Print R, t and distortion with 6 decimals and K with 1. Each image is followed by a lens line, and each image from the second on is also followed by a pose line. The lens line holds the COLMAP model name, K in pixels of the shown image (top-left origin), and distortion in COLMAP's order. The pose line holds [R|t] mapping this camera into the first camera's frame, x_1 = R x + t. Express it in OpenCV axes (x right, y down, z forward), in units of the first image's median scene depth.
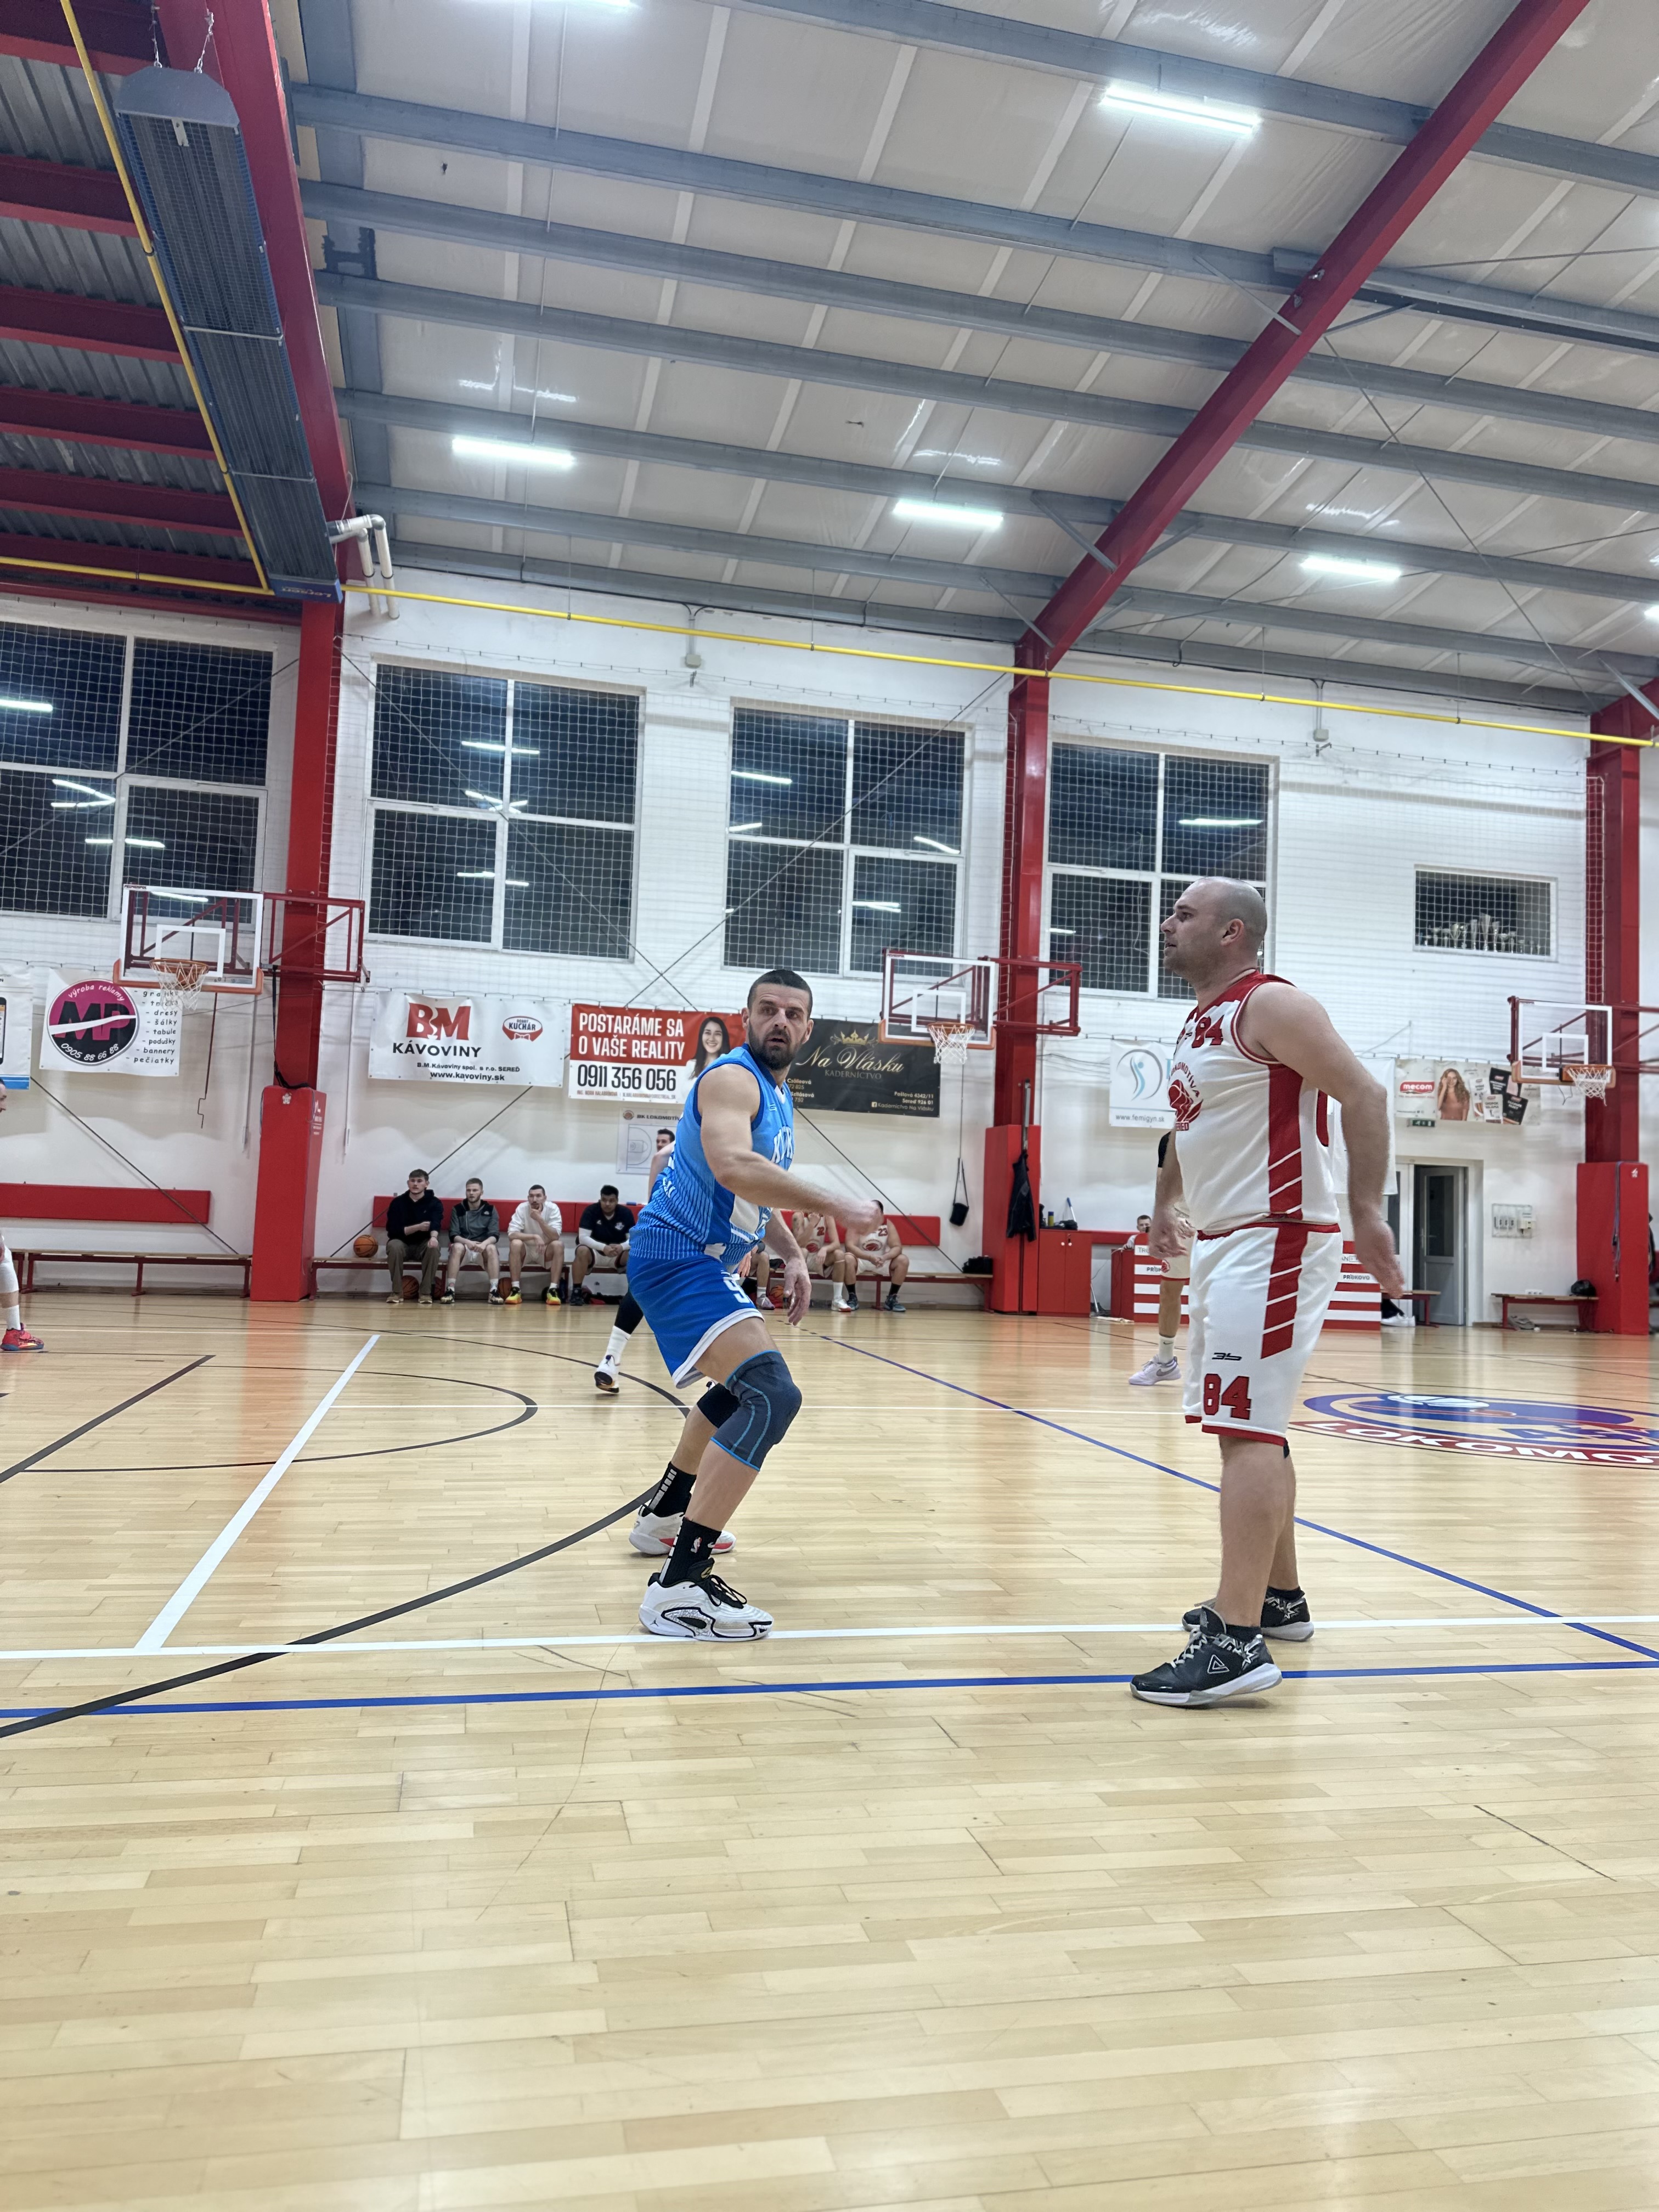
lens RADIAL K [[1551.3, 0, 816.7], [0, 1551.3, 1108.6], [0, 0, 1]] dist [0.104499, -0.123660]
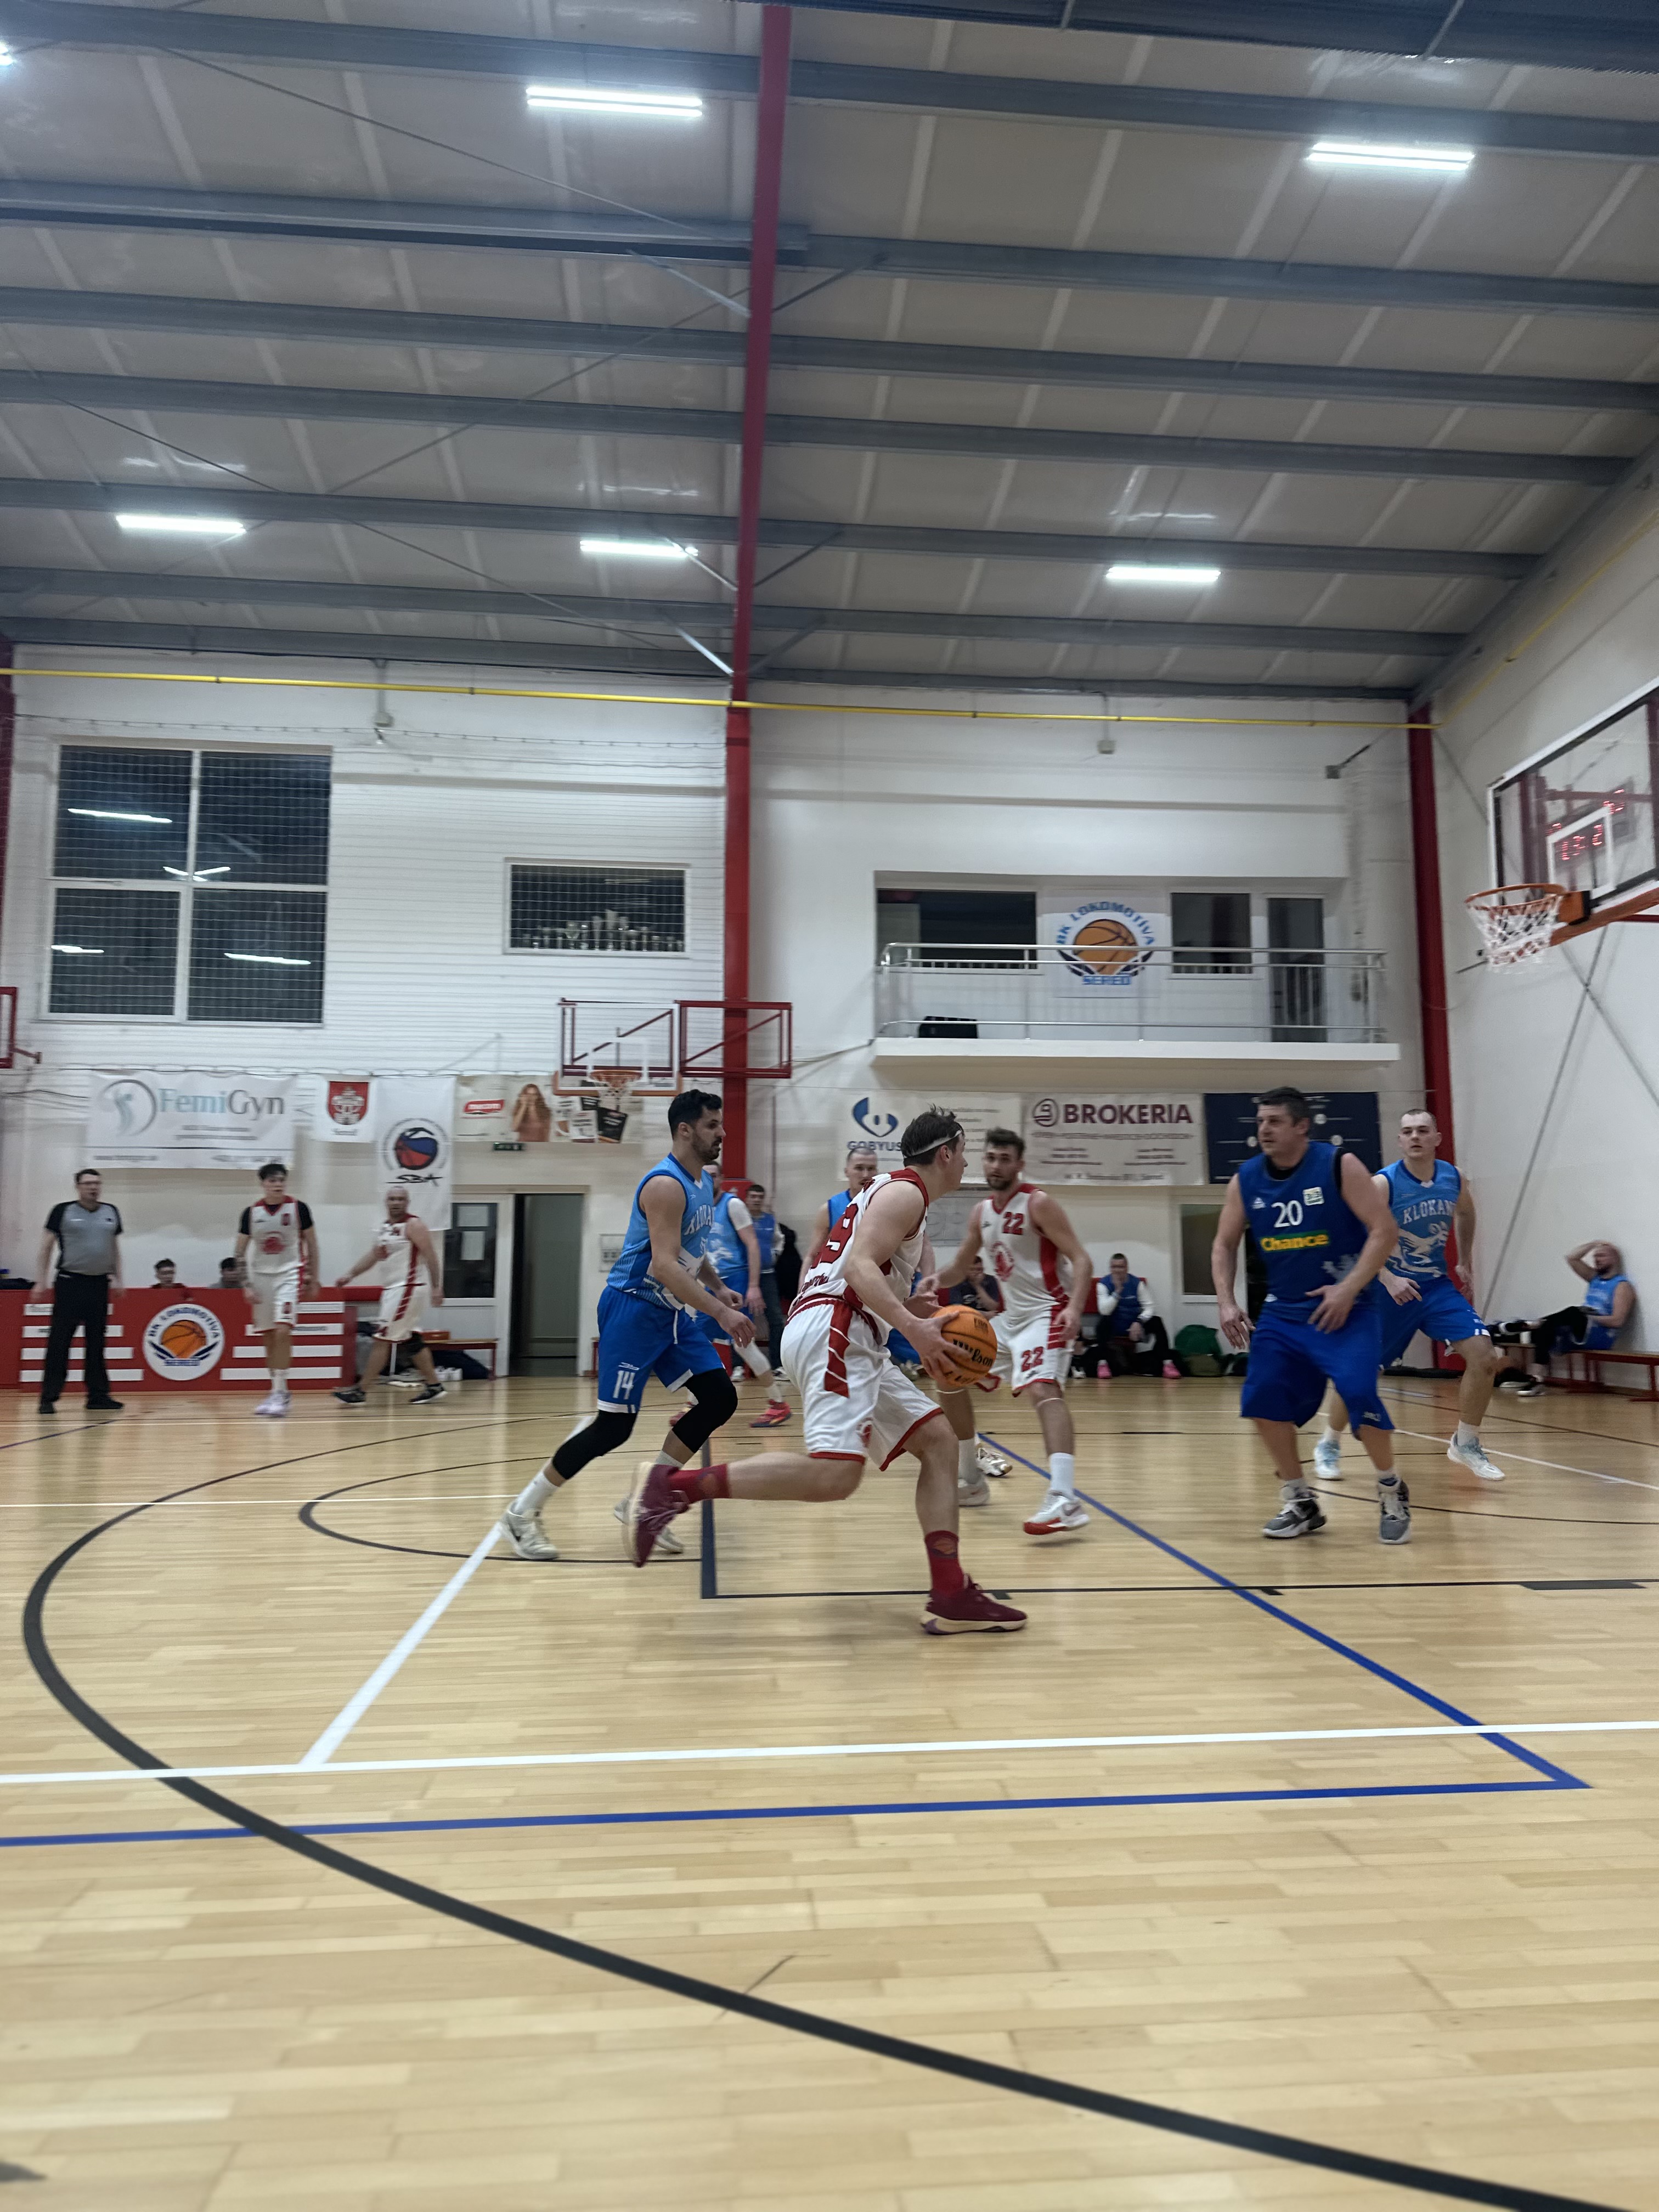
lens RADIAL K [[1551.3, 0, 867.4], [0, 1551.3, 1097.5], [0, 0, 1]] dist [0.104499, -0.123660]
pose [[0.992174, -0.053790, -0.112686, 0.671939], [0.048205, 0.997498, -0.051719, 0.035501], [0.115186, 0.045882, 0.992284, 0.151512]]
